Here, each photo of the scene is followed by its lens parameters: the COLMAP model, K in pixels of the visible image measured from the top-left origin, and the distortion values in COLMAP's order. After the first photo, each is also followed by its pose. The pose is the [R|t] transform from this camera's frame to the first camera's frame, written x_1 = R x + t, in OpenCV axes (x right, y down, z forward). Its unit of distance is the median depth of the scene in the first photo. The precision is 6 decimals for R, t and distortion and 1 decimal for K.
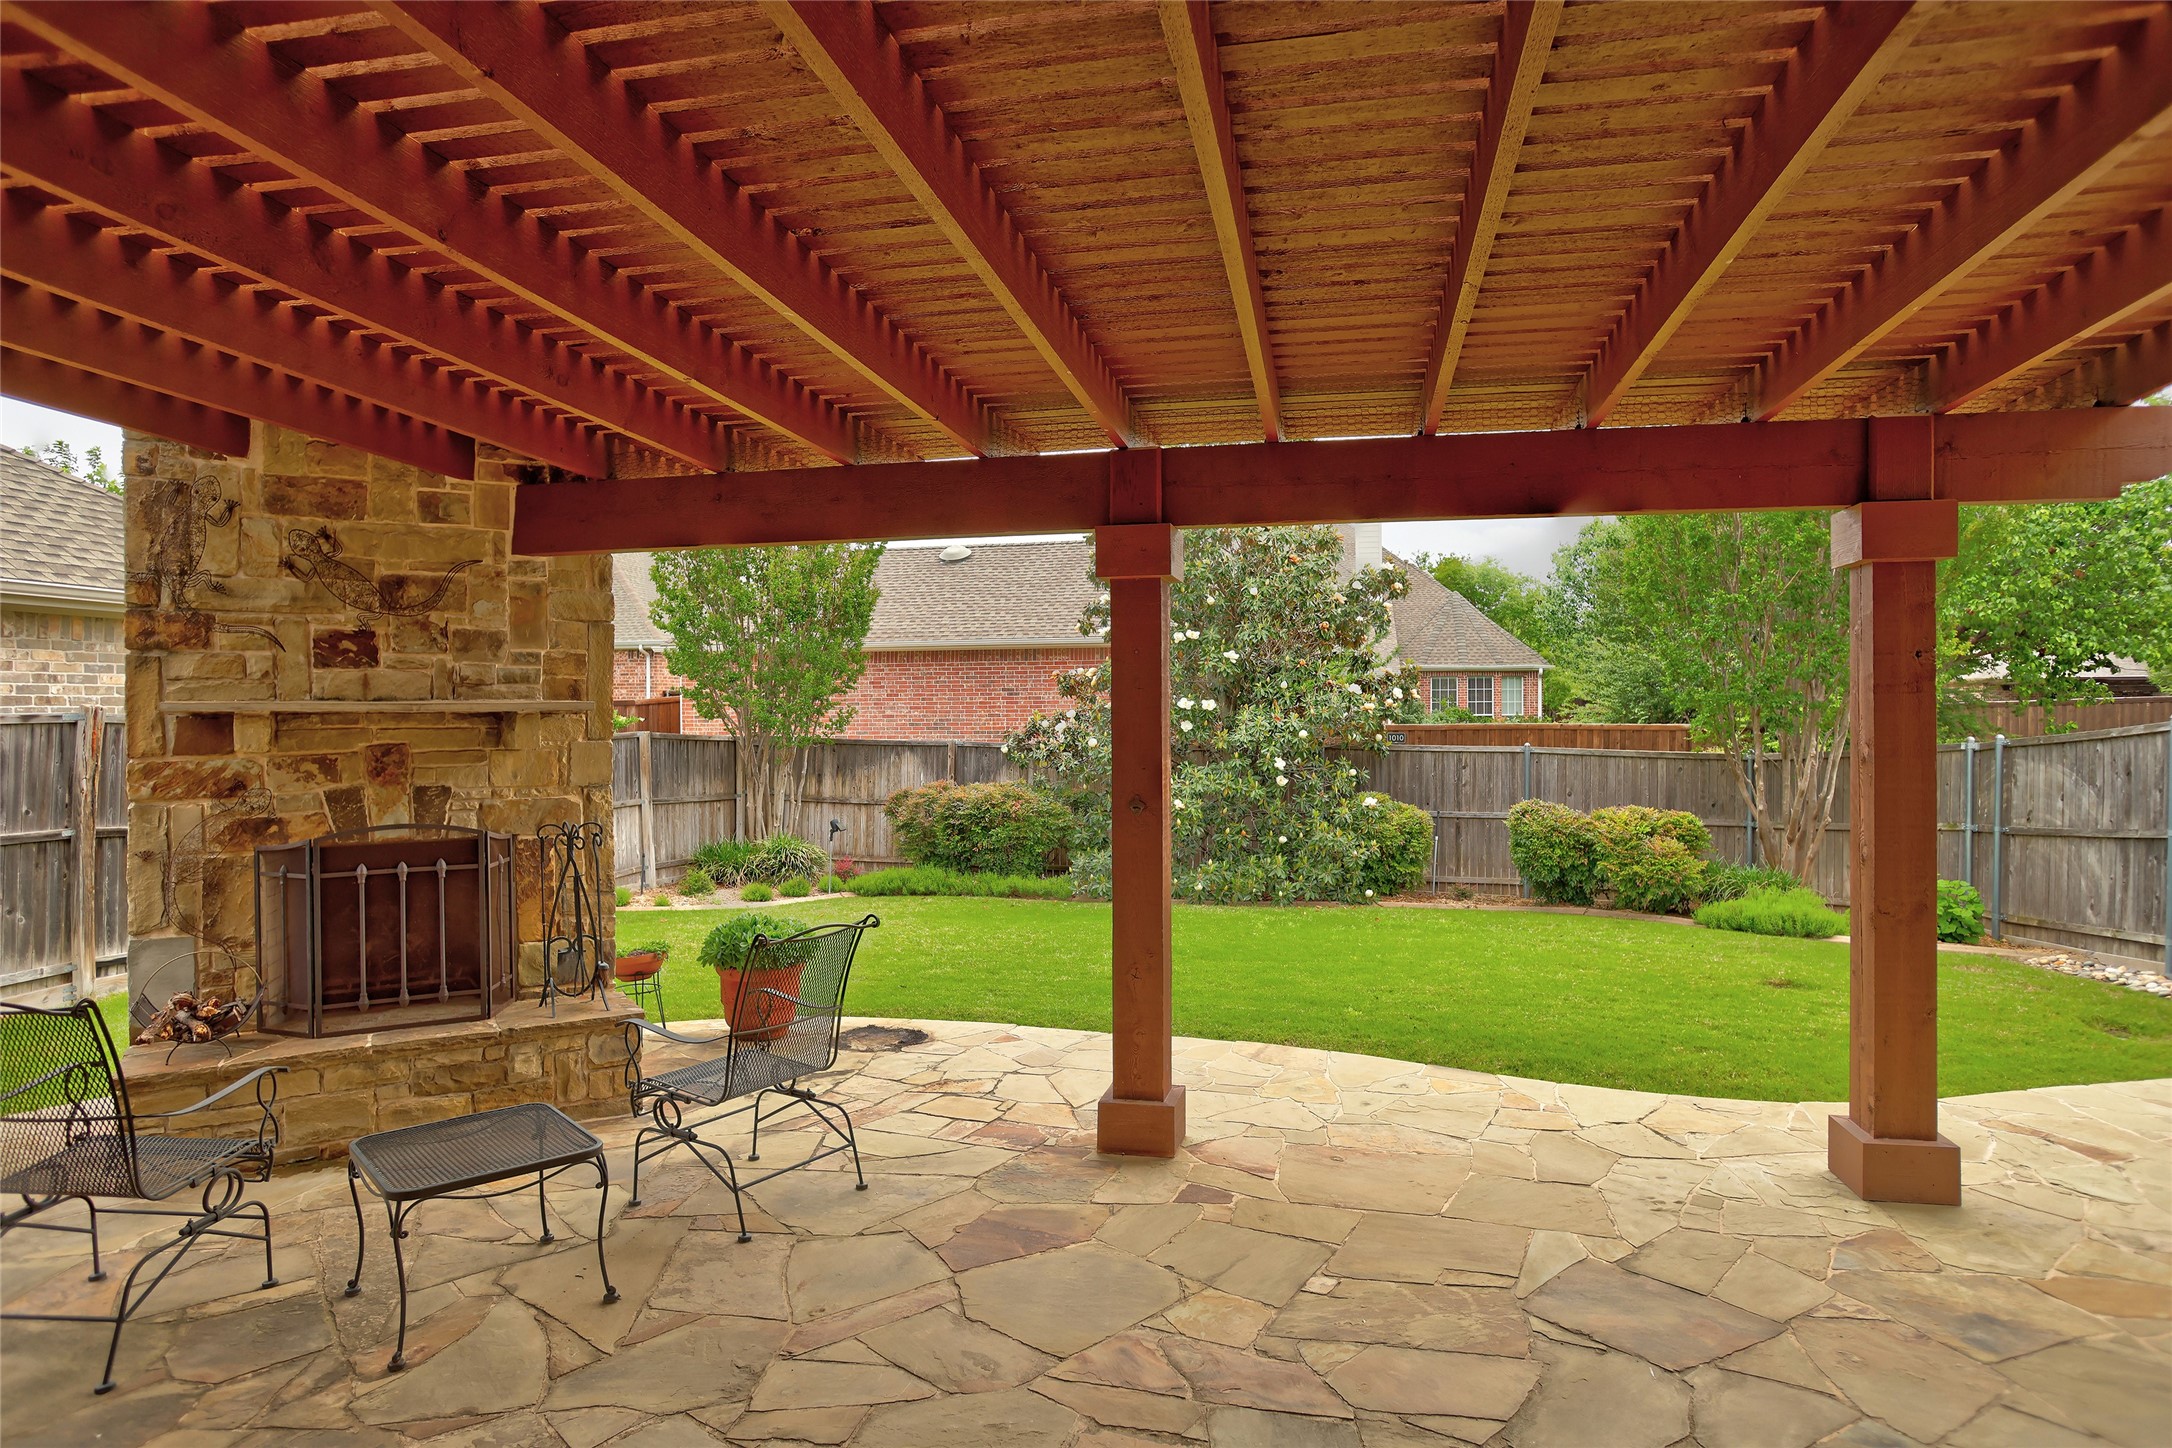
lens RADIAL K [[1239.8, 0, 1074.5], [0, 1239.8, 707.6], [0, 0, 1]] dist [-0.073867, 0.052609]
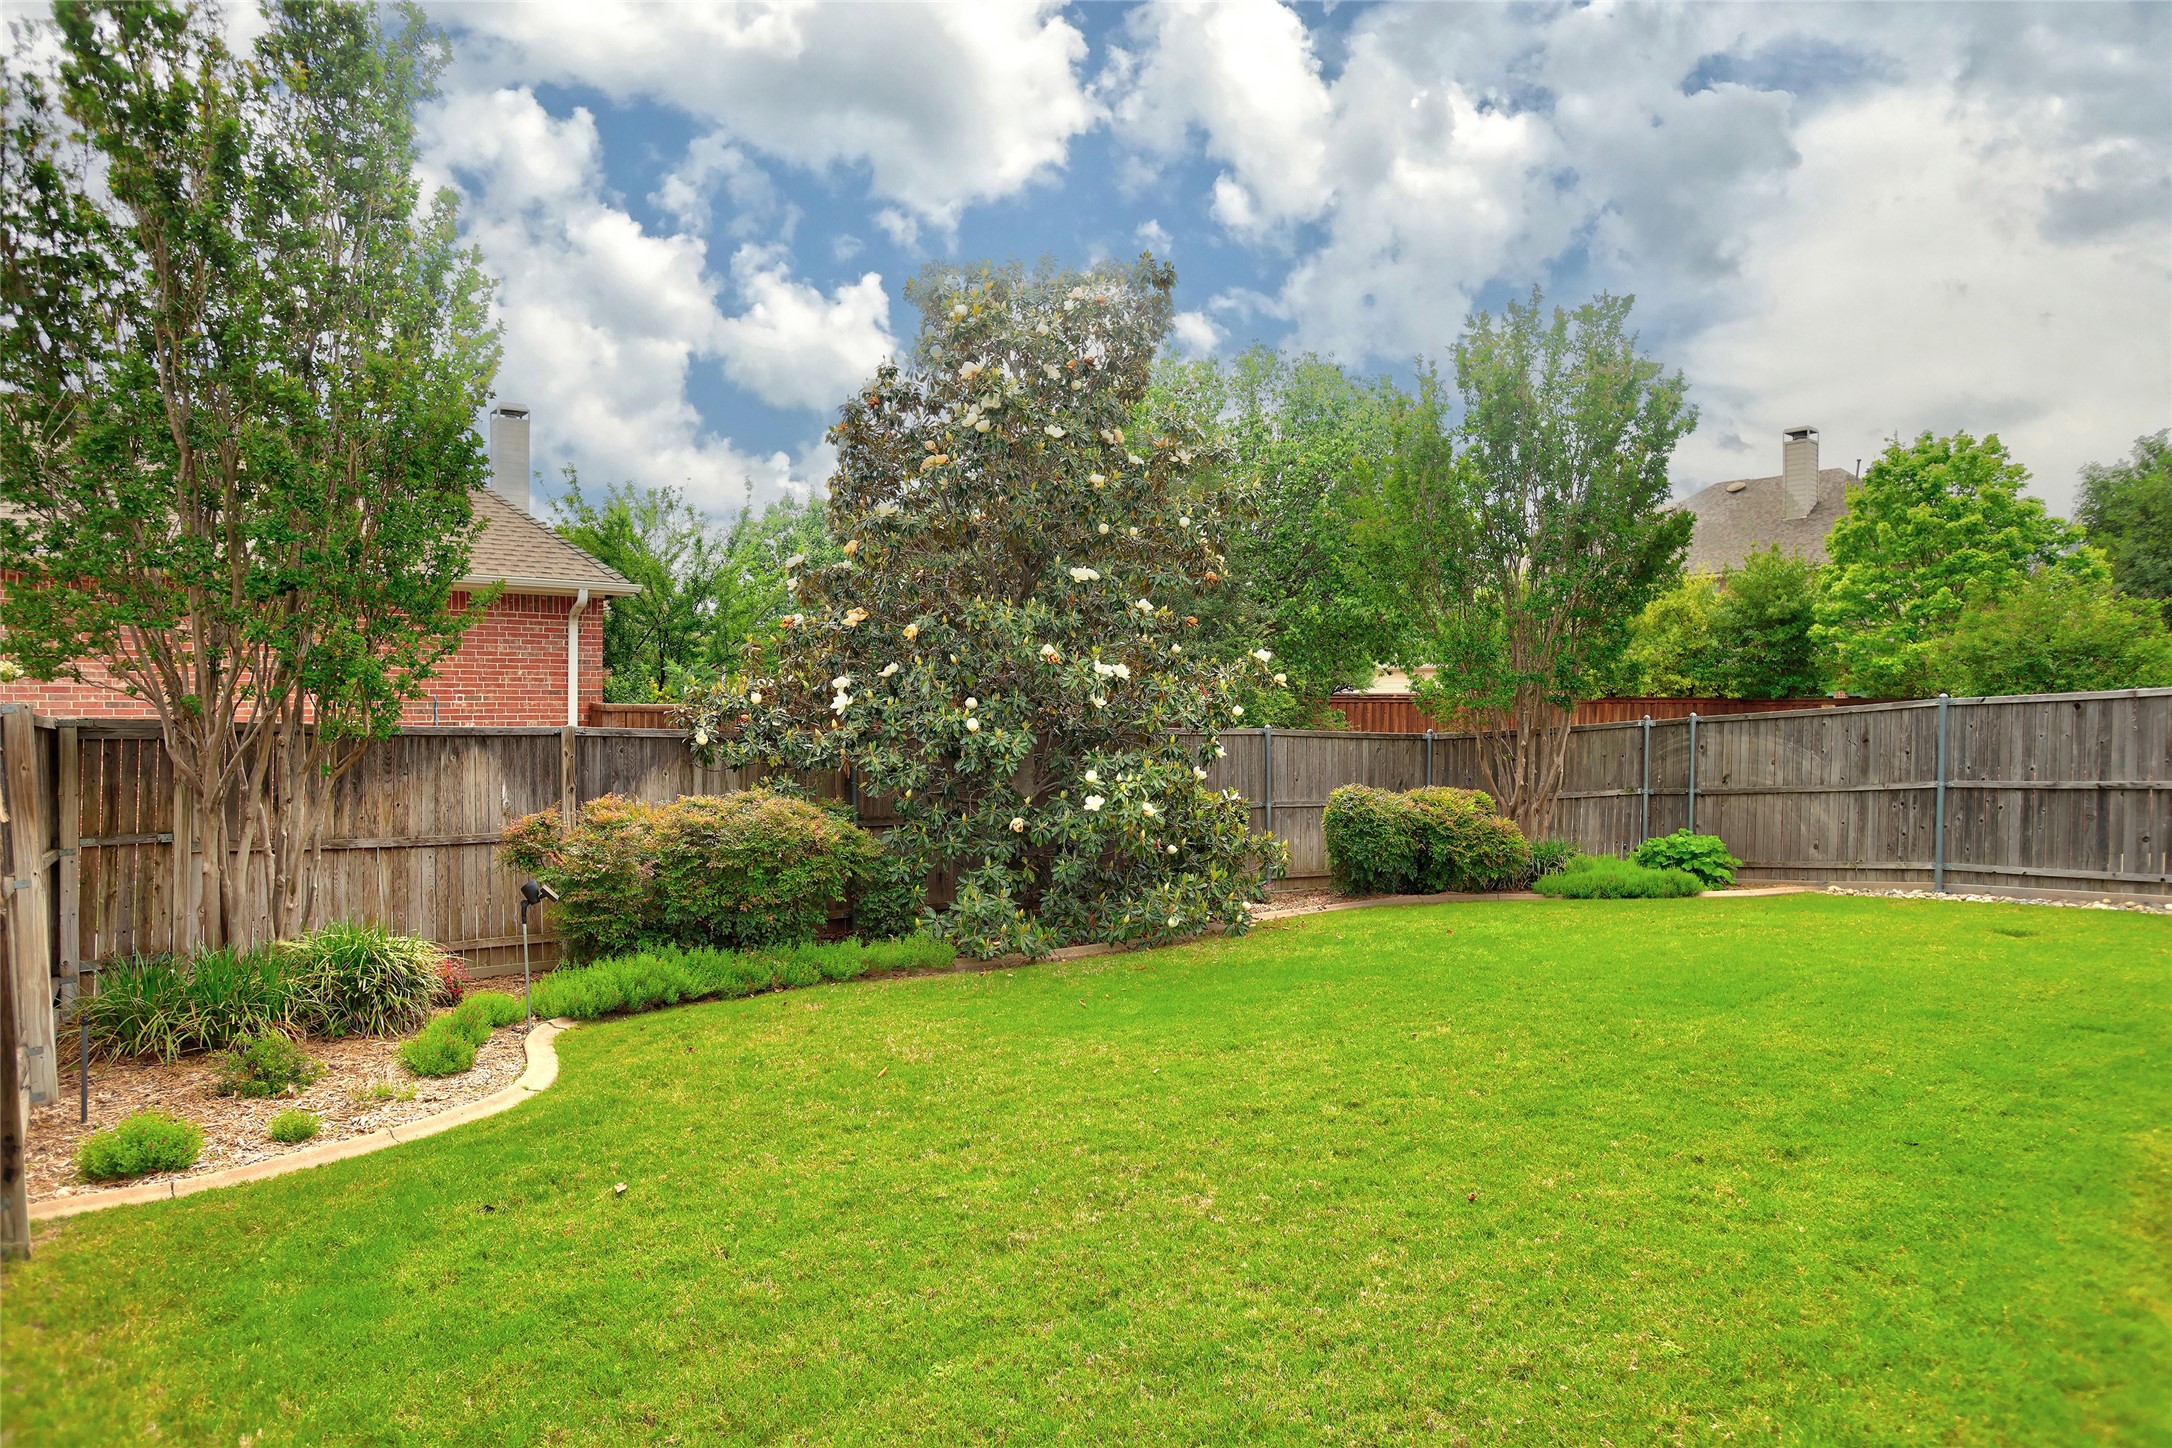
lens RADIAL K [[1239.8, 0, 1074.5], [0, 1239.8, 707.6], [0, 0, 1]] dist [-0.073867, 0.052609]
pose [[0.650657, 0.006430, 0.759344, -0.515146], [-0.010489, 0.999945, 0.000520, 0.020430], [-0.759299, -0.008303, 0.650689, 0.611307]]
